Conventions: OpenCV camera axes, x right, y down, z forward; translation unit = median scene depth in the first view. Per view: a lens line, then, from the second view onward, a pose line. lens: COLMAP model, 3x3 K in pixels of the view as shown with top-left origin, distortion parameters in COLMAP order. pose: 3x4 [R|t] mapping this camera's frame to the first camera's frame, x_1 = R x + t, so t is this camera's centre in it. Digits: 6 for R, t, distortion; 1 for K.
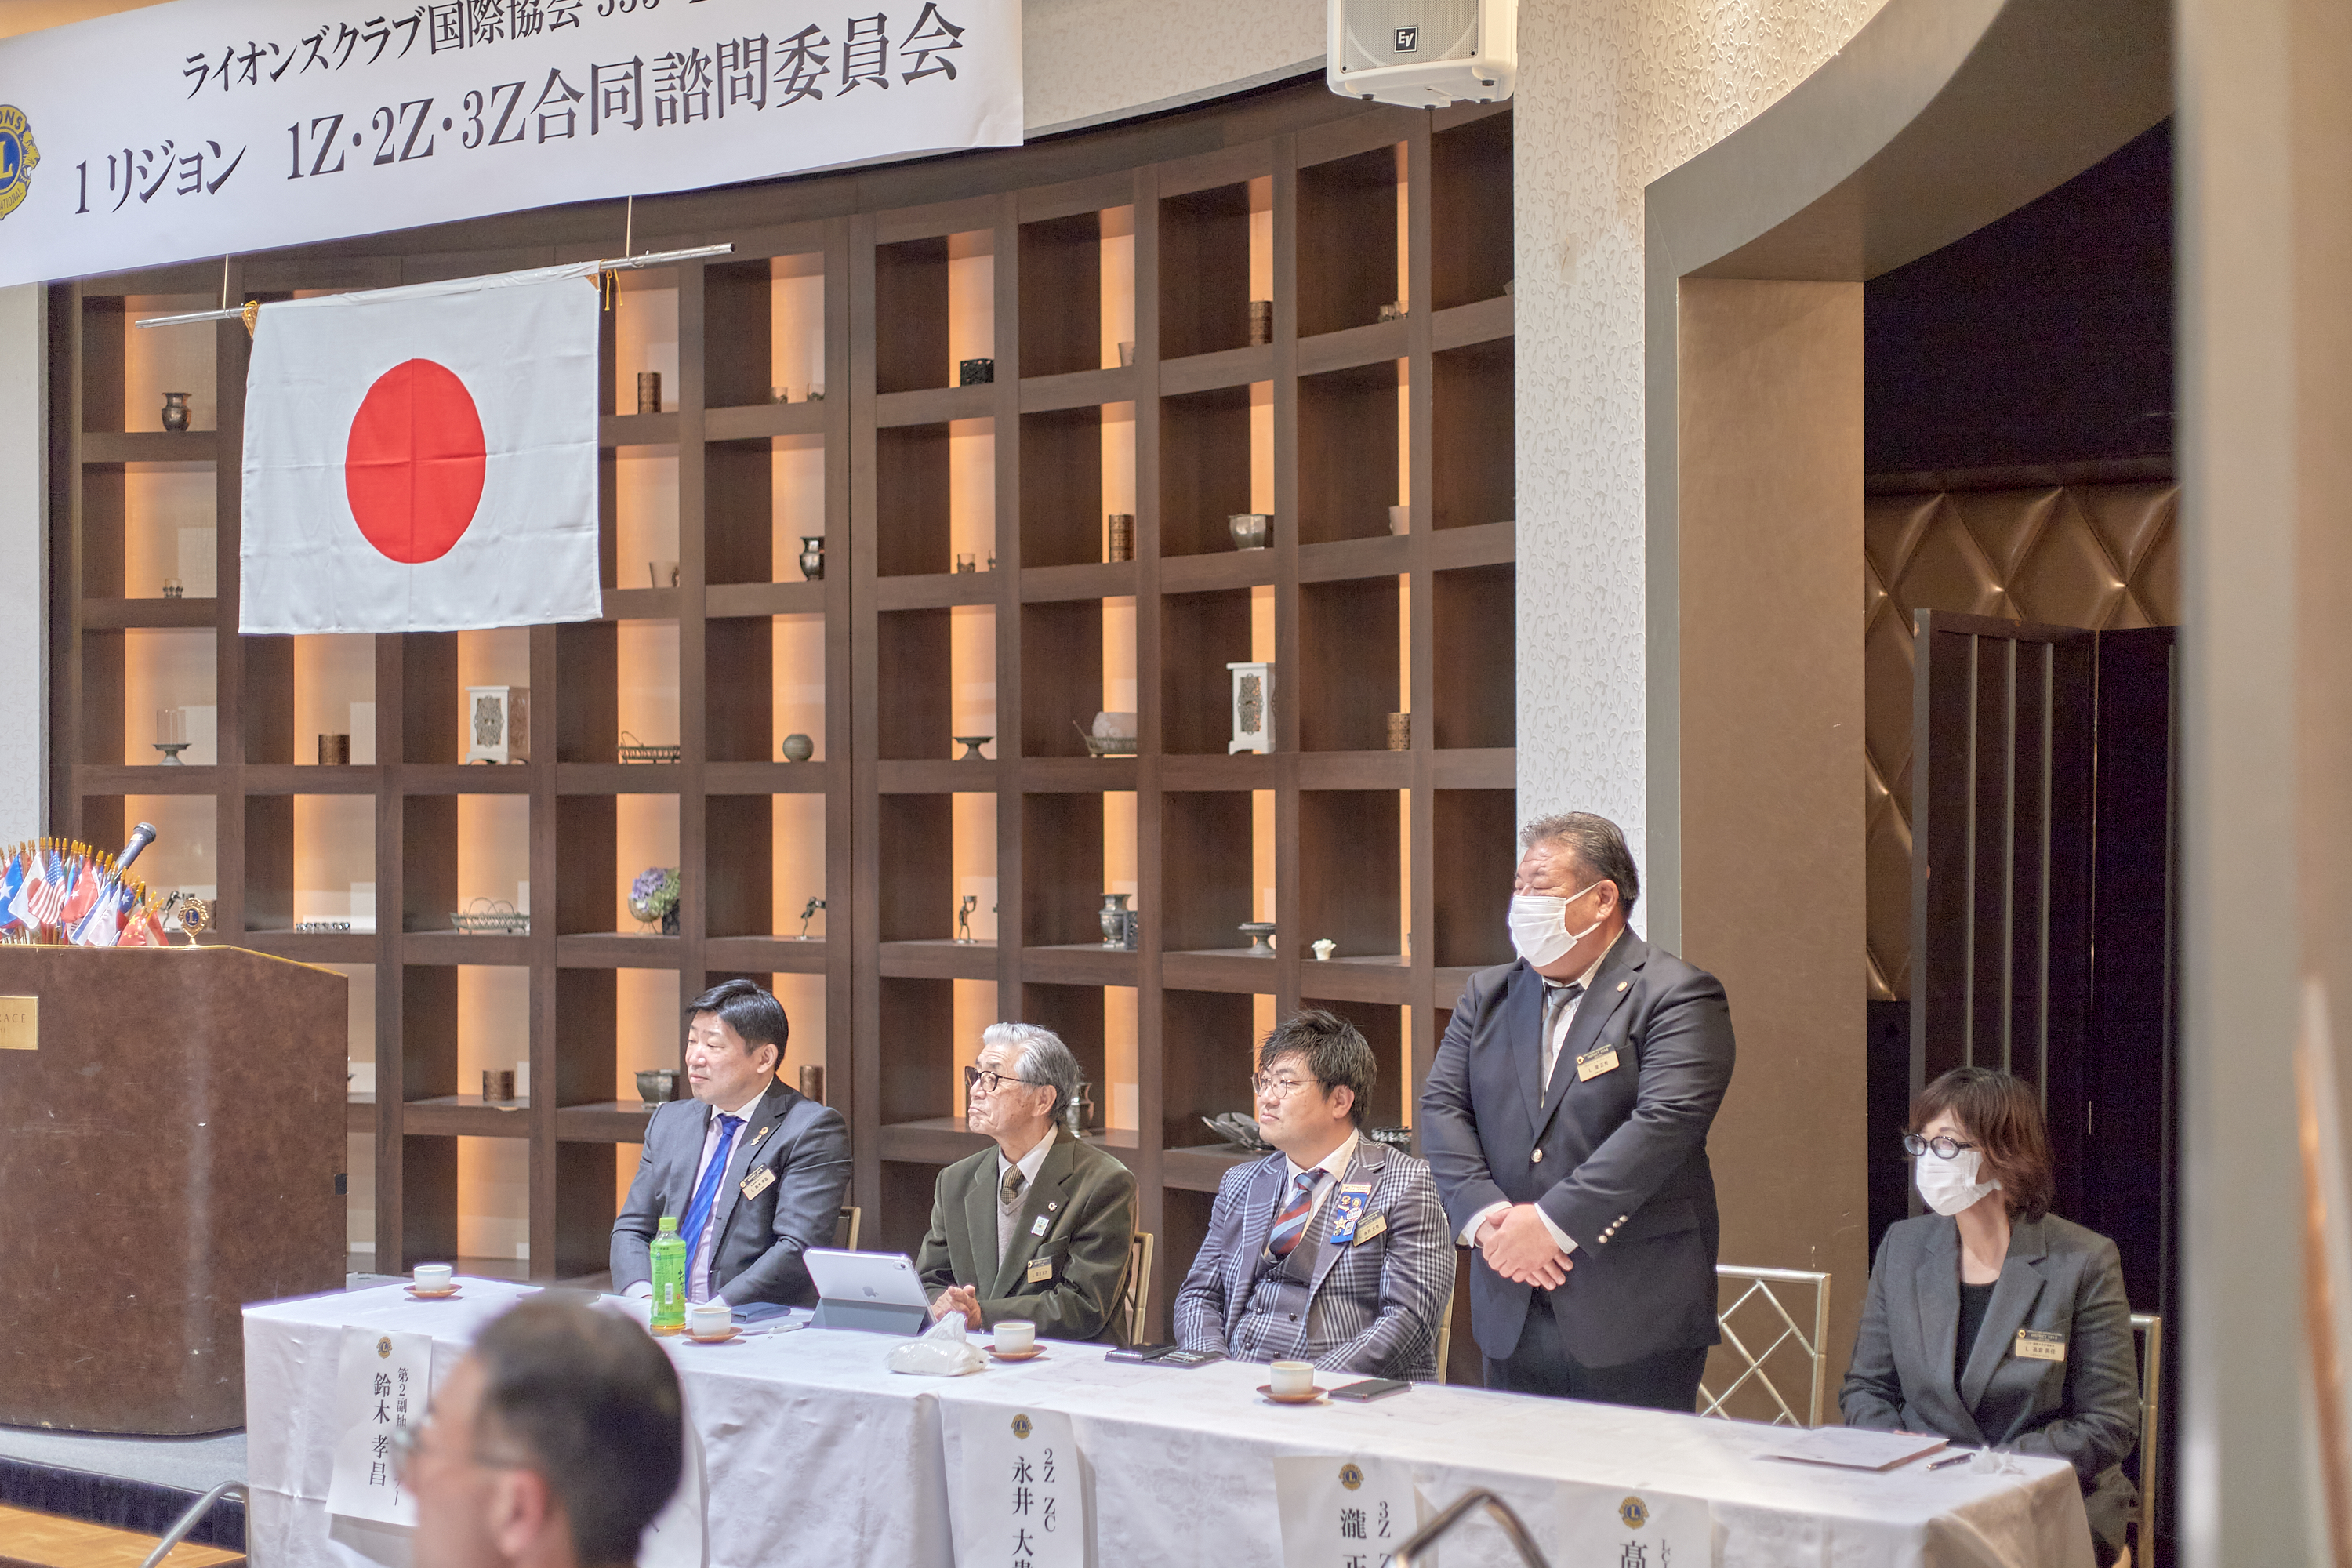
lens RADIAL K [[3335.9, 0, 1176.2], [0, 3335.9, 779.7], [0, 0, 1]] dist [0.069596, -0.303149]
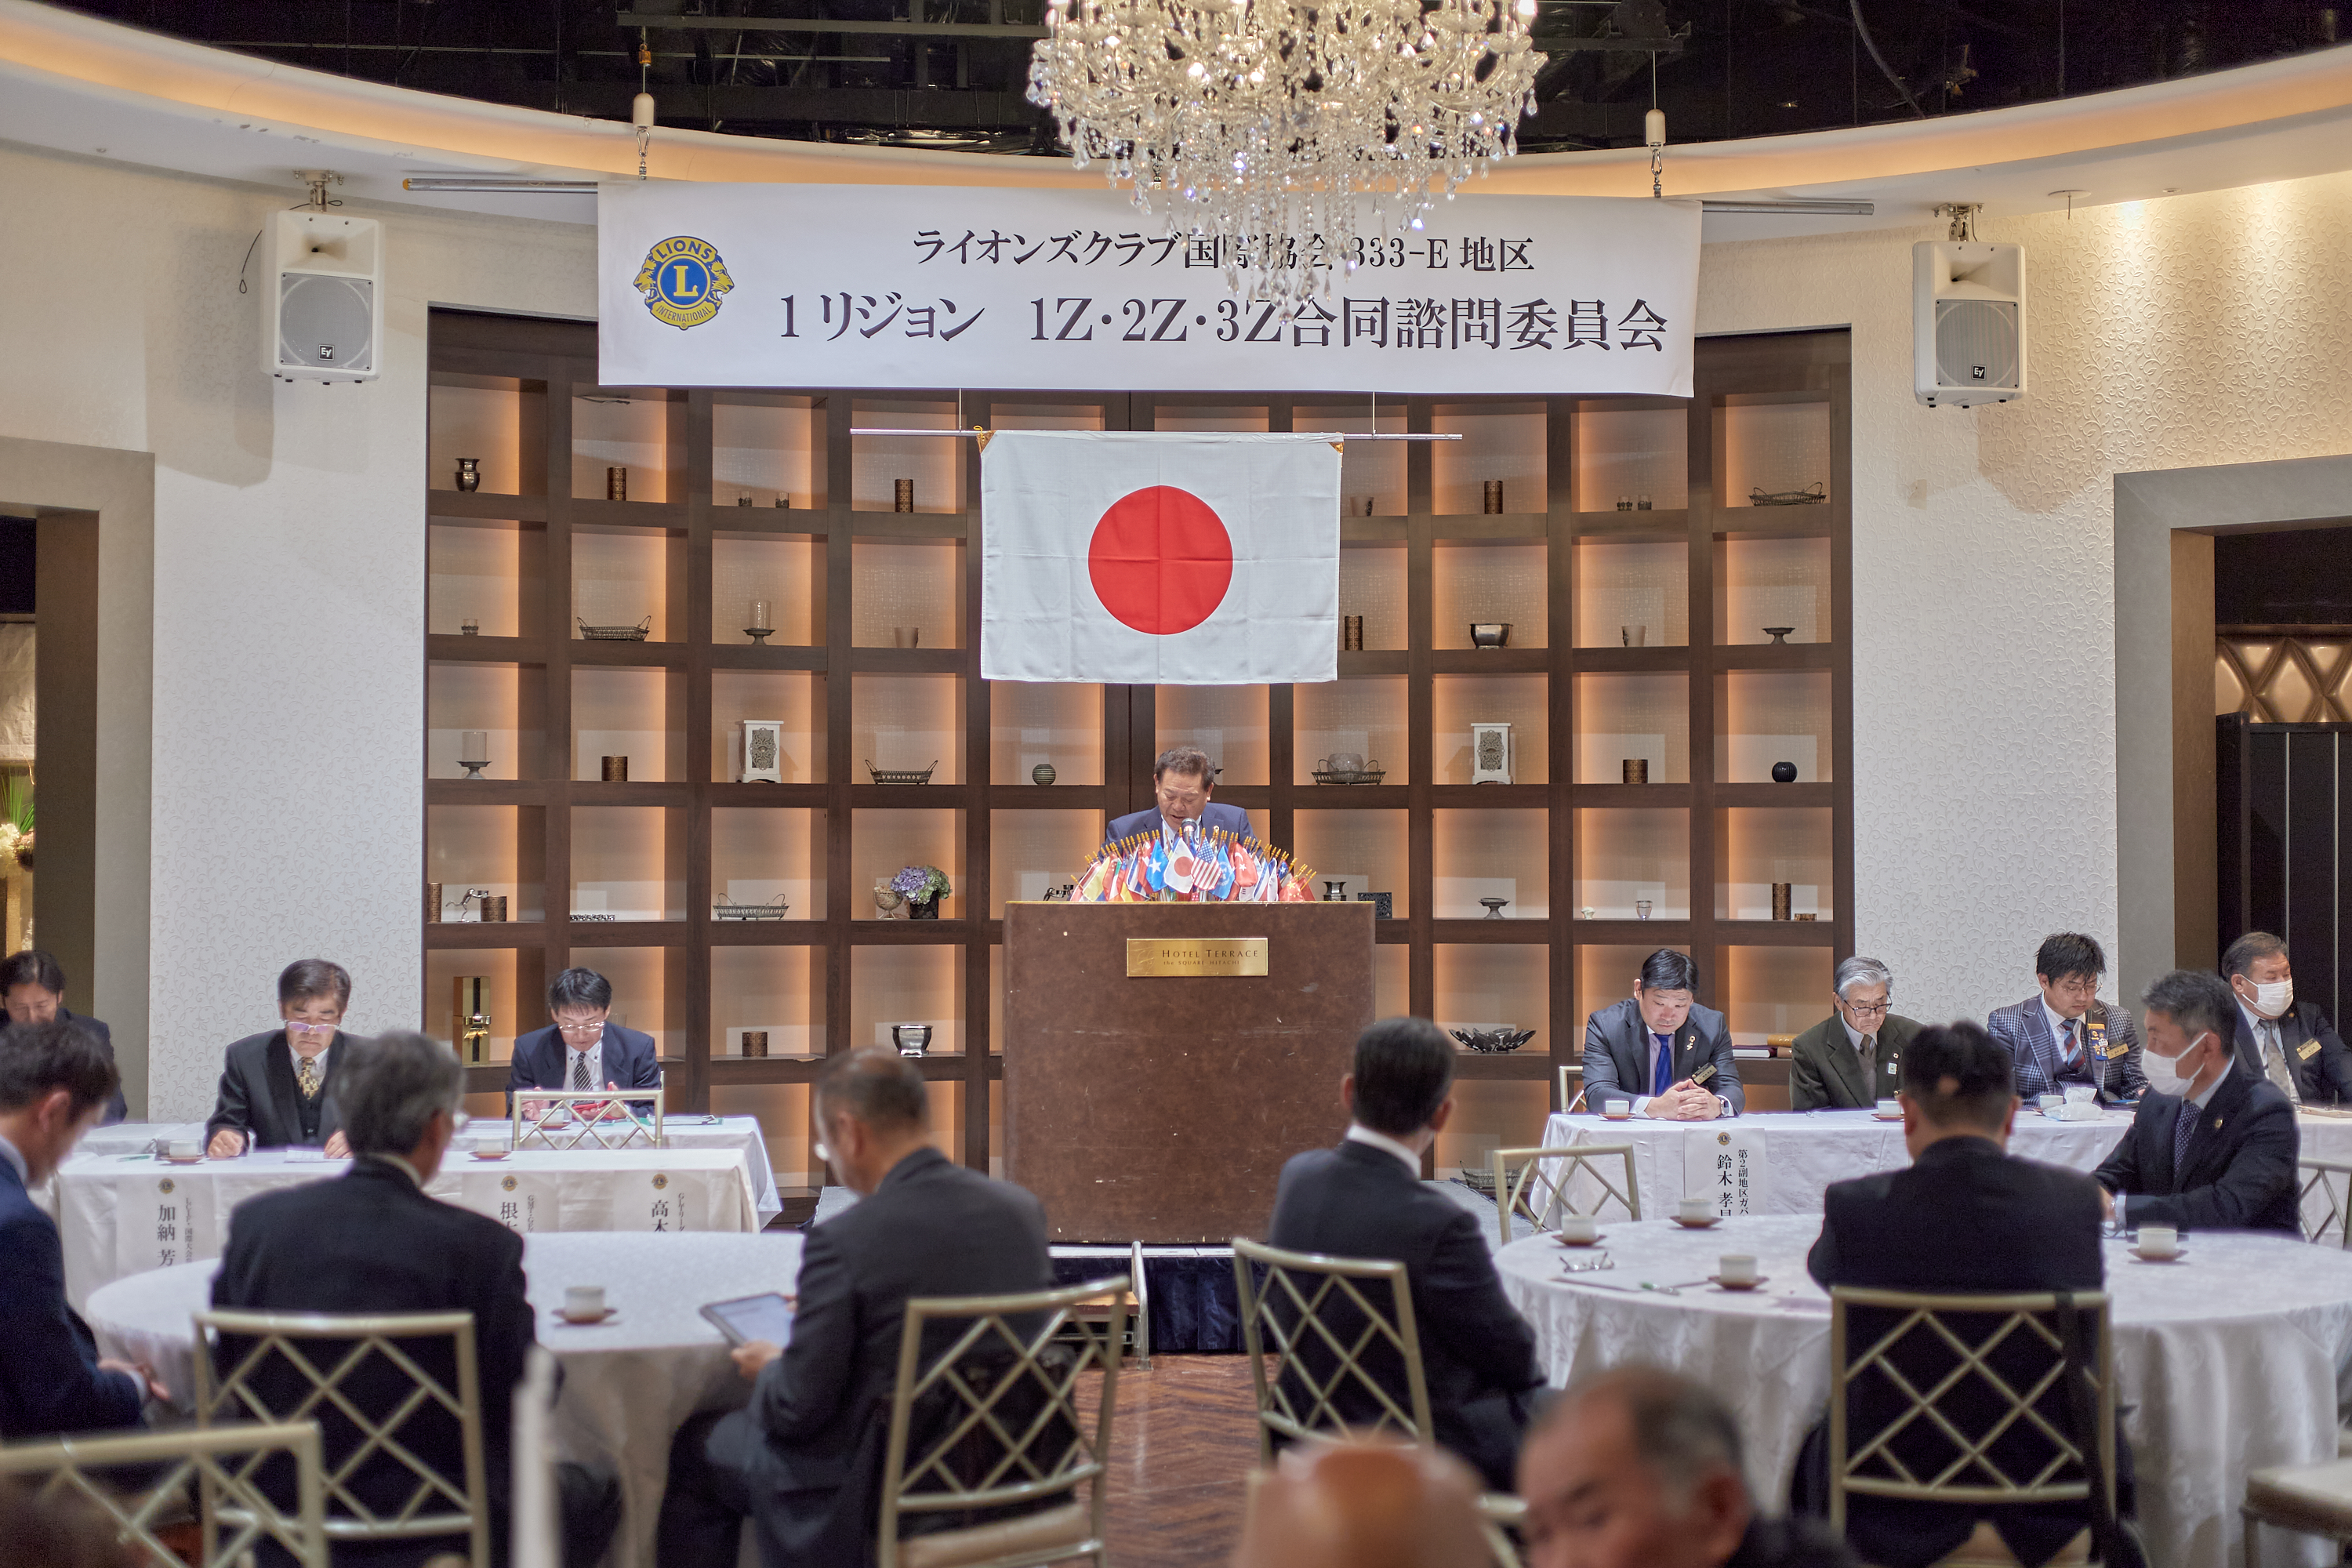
lens RADIAL K [[3299.8, 0, 1175.8], [0, 3299.8, 780.0], [0, 0, 1]] dist [0.073266, -0.328687]
pose [[0.772783, 0.018489, 0.634401, -1.120068], [-0.006492, 0.999754, -0.021229, 0.024691], [-0.634638, 0.012287, 0.772712, -0.051596]]
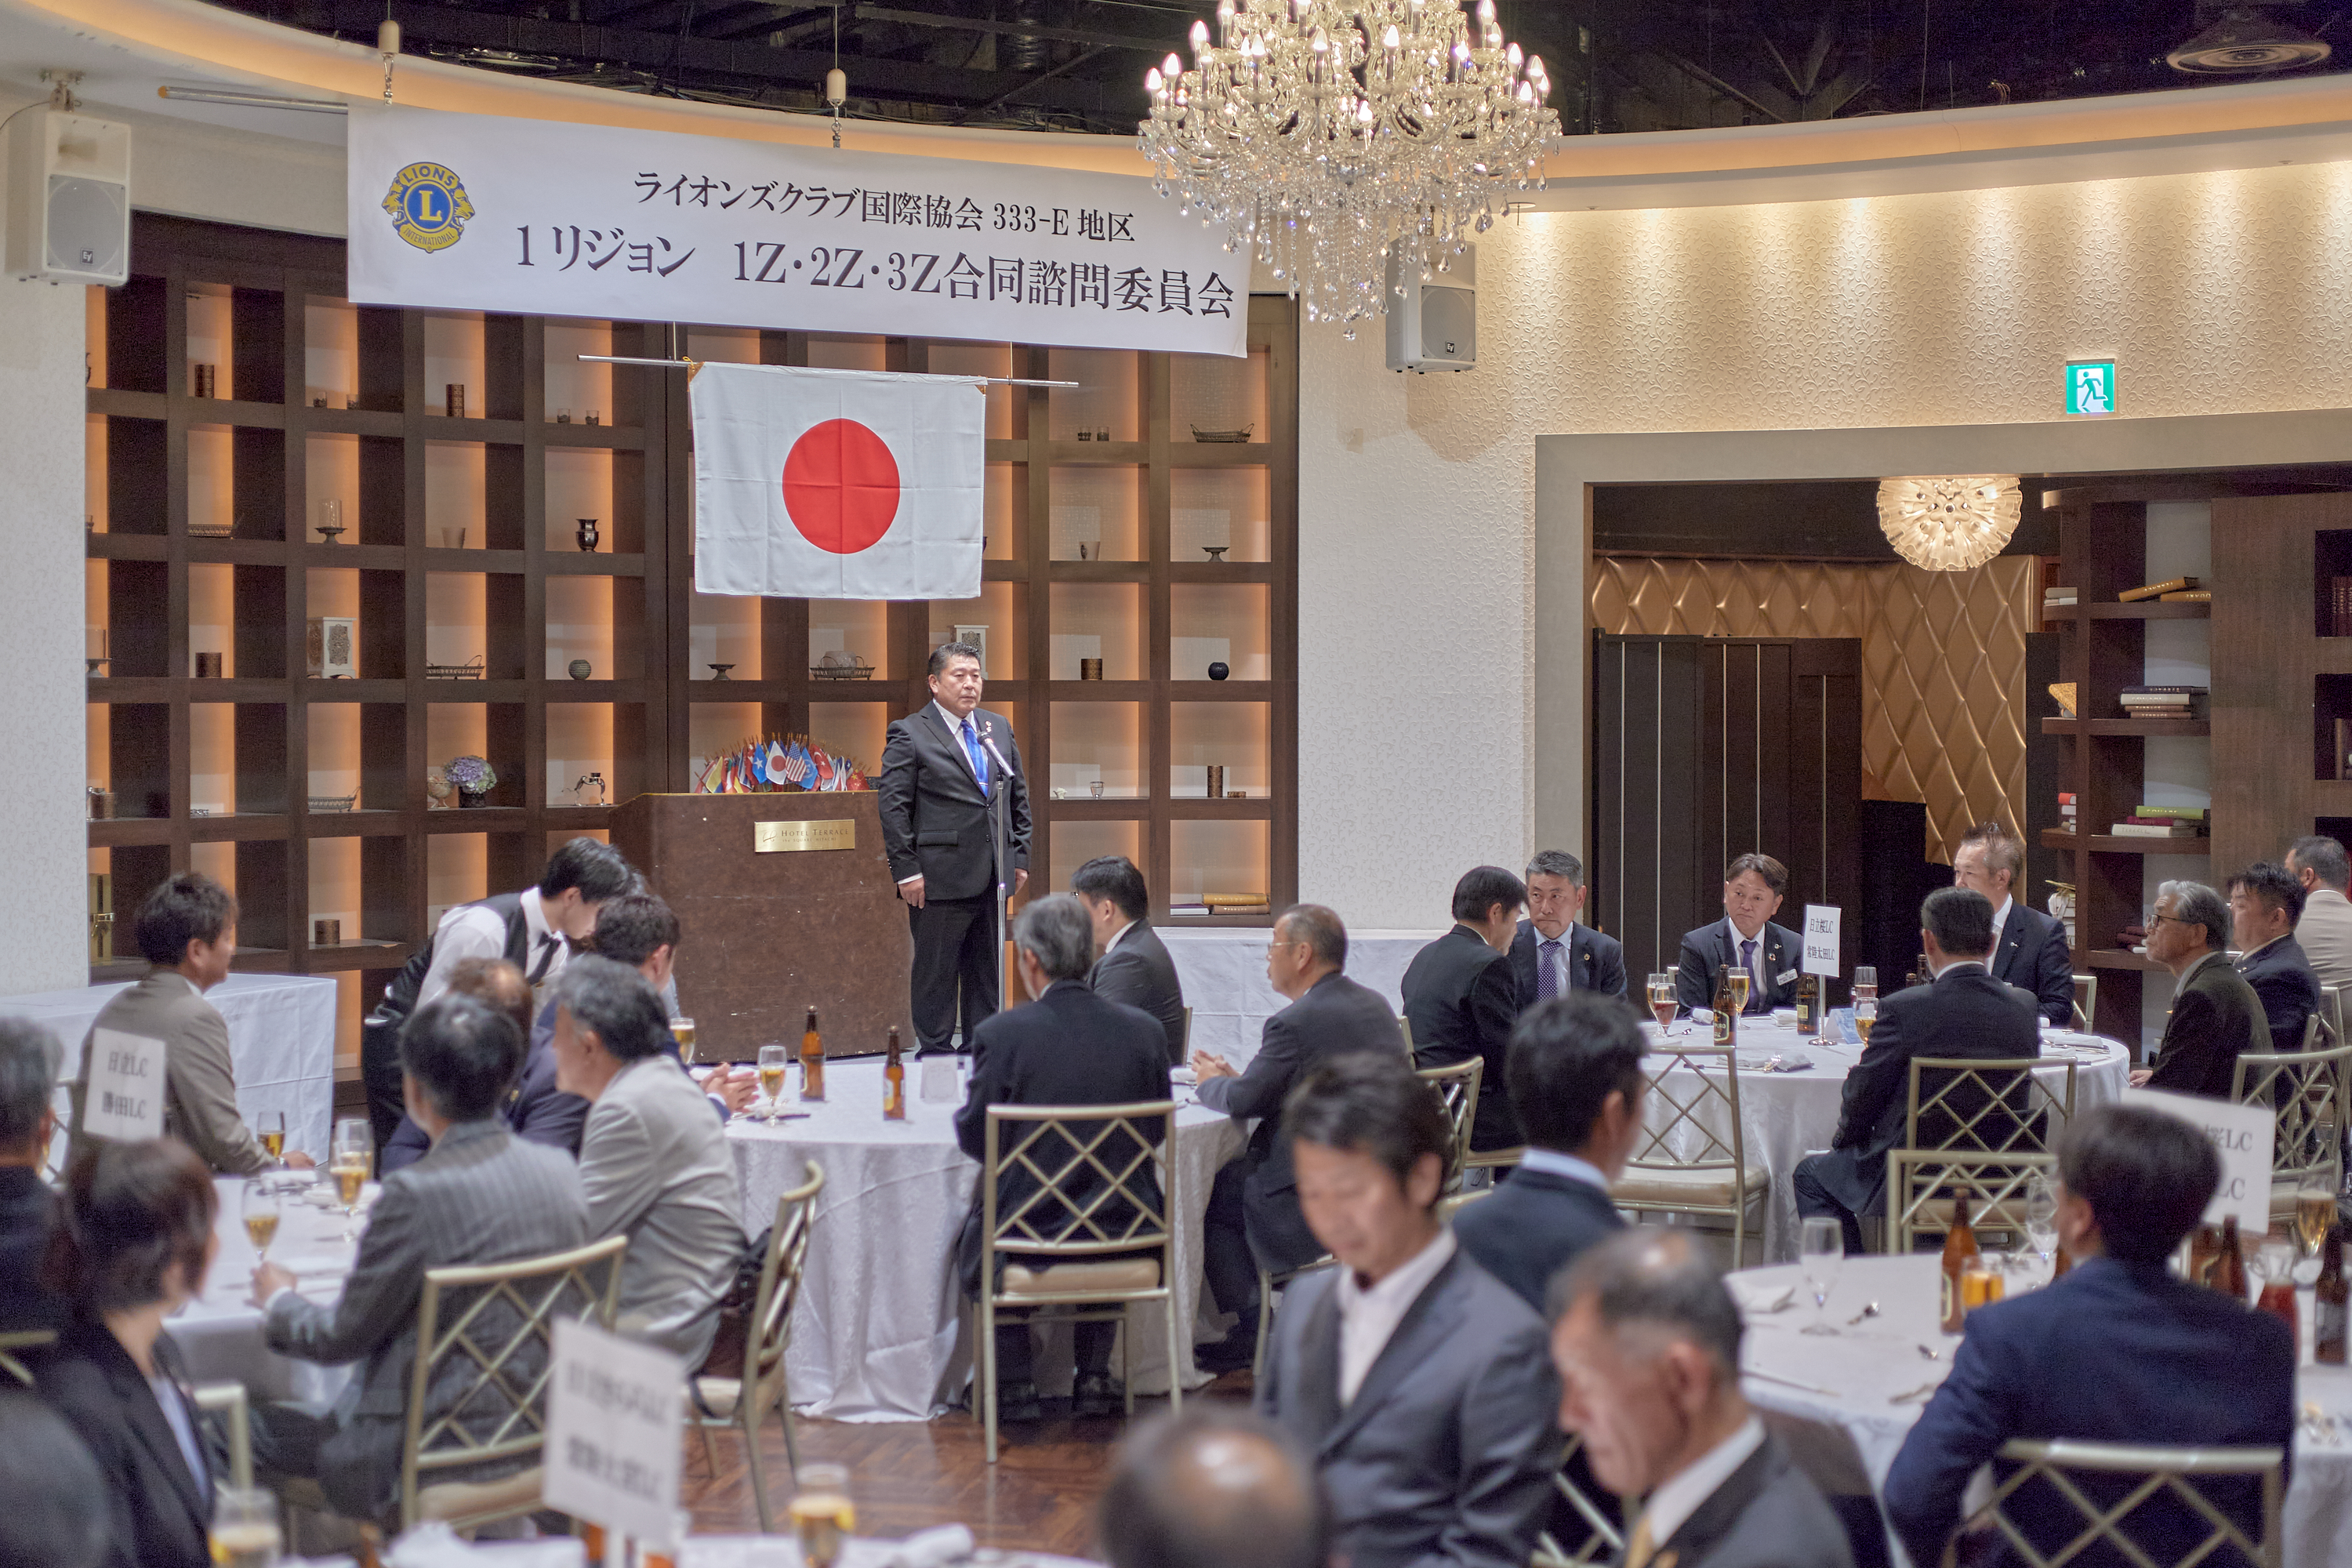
lens RADIAL K [[3378.9, 0, 1178.9], [0, 3378.9, 785.1], [0, 0, 1]] dist [0.061937, -0.245375]
pose [[0.395882, -0.023448, 0.918002, -1.637583], [-0.008225, 0.999543, 0.029078, -0.005647], [-0.918264, -0.019062, 0.395508, 0.258445]]
